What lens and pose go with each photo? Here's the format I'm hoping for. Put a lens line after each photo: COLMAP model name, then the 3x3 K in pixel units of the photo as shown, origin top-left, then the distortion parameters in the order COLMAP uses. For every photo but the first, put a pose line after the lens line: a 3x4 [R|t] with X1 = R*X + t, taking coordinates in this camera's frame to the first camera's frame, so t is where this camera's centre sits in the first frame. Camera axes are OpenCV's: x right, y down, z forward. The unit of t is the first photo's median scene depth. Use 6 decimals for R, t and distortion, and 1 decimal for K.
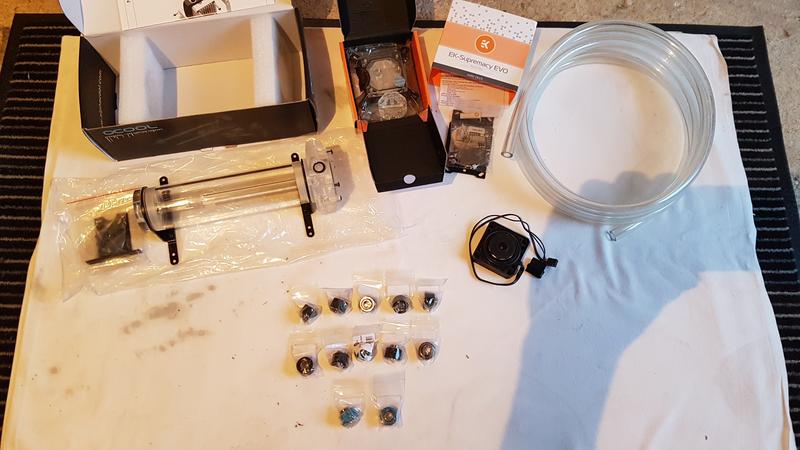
lens RADIAL K [[614.8, 0, 400.0], [0, 614.8, 225.0], [0, 0, 1]] dist [0.013213, -0.001826]
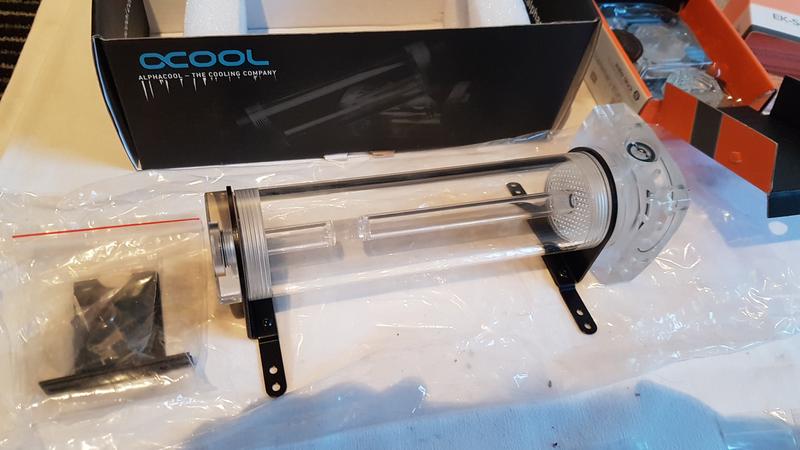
lens RADIAL K [[614.8, 0, 400.0], [0, 614.8, 225.0], [0, 0, 1]] dist [0.013213, -0.001826]
pose [[0.995249, 0.025229, 0.094040, -0.324606], [0.005659, 0.949224, -0.314551, 0.083045], [-0.097201, 0.313588, 0.944571, 0.590689]]
